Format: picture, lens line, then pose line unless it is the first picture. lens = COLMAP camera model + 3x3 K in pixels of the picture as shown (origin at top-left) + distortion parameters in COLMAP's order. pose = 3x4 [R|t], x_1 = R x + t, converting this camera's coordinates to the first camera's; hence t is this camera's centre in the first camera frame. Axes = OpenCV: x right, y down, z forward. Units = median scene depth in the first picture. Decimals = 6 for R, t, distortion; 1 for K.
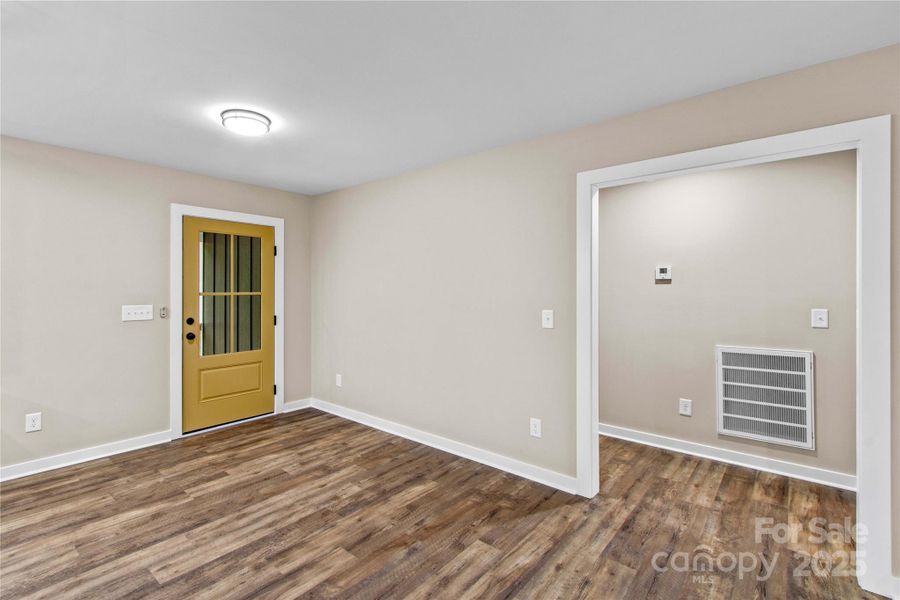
lens RADIAL K [[414.6, 0, 425.3], [0, 414.6, 294.2], [0, 0, 1]] dist [0.003838, -0.000637]
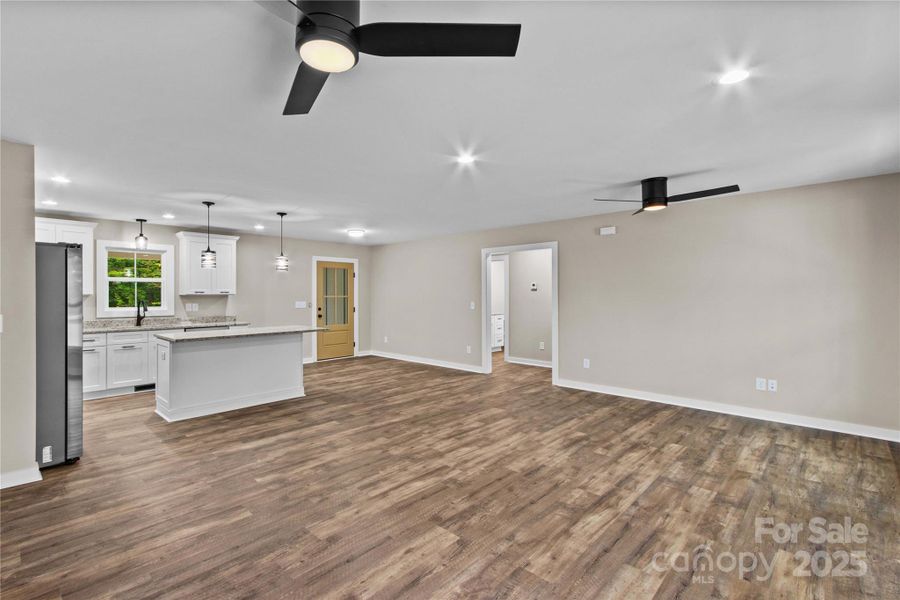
lens RADIAL K [[412.0, 0, 429.2], [0, 412.0, 299.8], [0, 0, 1]] dist [0.006310, -0.001698]
pose [[0.998446, -0.004416, -0.055546, 0.139148], [0.004827, 0.999962, 0.007267, 0.003355], [0.055512, -0.007524, 0.998430, -1.221424]]
